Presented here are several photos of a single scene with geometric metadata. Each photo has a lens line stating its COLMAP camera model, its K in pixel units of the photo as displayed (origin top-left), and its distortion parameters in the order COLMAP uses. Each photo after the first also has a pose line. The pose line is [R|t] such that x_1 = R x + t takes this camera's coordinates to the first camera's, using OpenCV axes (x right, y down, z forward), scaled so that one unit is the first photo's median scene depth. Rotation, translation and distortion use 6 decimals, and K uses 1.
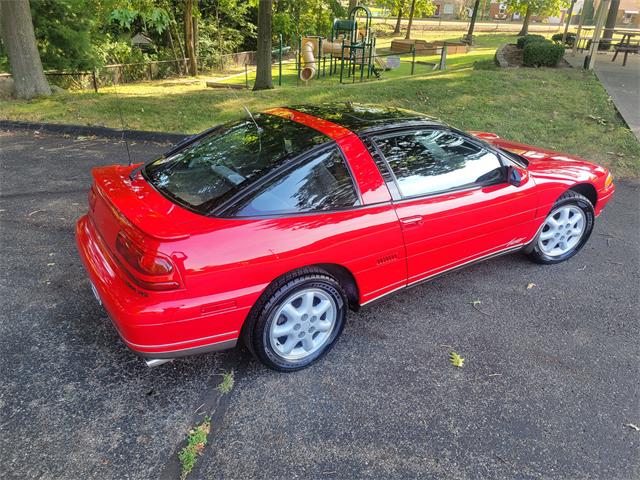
lens RADIAL K [[474.6, 0, 326.5], [0, 474.6, 241.5], [0, 0, 1]] dist [0.064711, -0.046760]
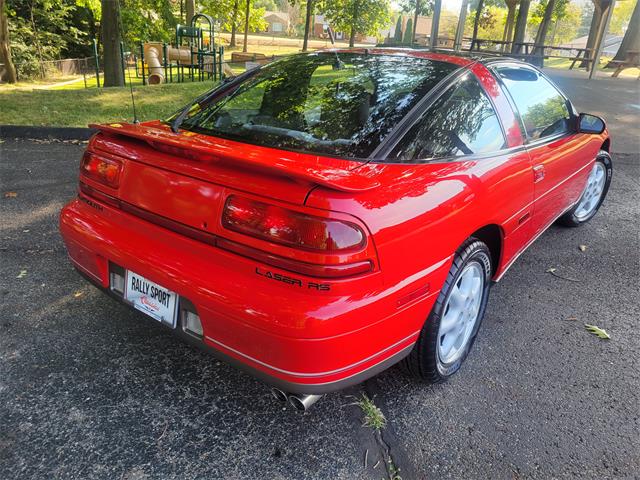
lens RADIAL K [[473.9, 0, 328.6], [0, 473.9, 239.3], [0, 0, 1]] dist [0.064167, -0.050390]
pose [[0.946506, -0.099026, 0.307117, -0.113218], [0.108809, 0.993952, -0.014850, 0.012216], [-0.303789, 0.047473, 0.951556, 0.087209]]
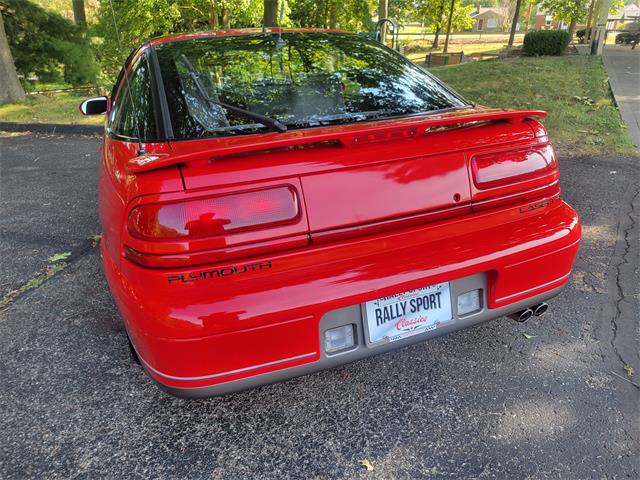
lens RADIAL K [[476.7, 0, 322.2], [0, 476.7, 239.1], [0, 0, 1]] dist [0.058671, -0.045953]
pose [[0.994964, -0.004093, -0.100149, 0.143269], [-0.000280, 0.999048, -0.043618, 0.026676], [0.100232, 0.043427, 0.994016, 0.081283]]
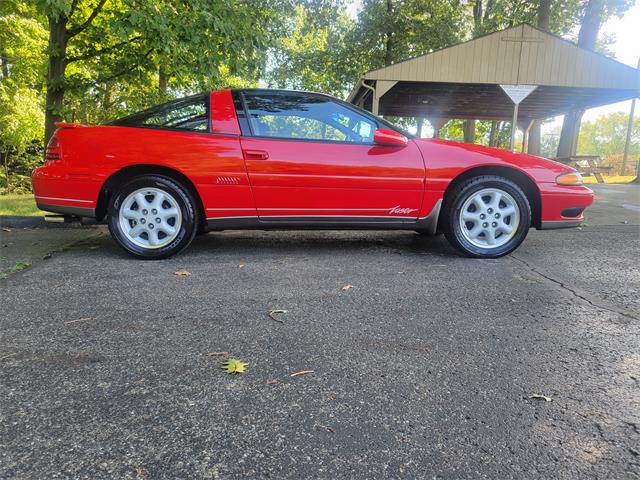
lens RADIAL K [[476.8, 0, 312.0], [0, 476.8, 232.8], [0, 0, 1]] dist [0.064164, -0.052147]
pose [[0.942301, -0.044795, 0.331757, 0.048615], [0.147167, 0.945541, -0.290335, 0.073375], [-0.300685, 0.322407, 0.897576, 0.117794]]
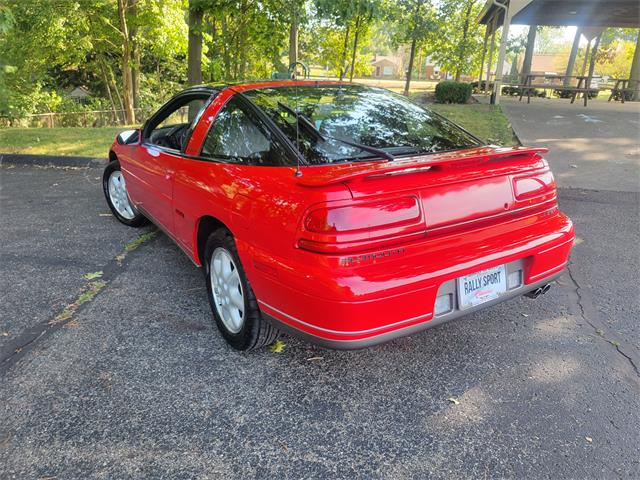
lens RADIAL K [[476.0, 0, 321.9], [0, 476.0, 233.3], [0, 0, 1]] dist [0.059149, -0.045562]
pose [[0.995736, -0.026635, 0.088325, 0.075274], [0.037305, 0.991896, -0.121452, 0.041150], [-0.084374, 0.124229, 0.988660, 0.032521]]
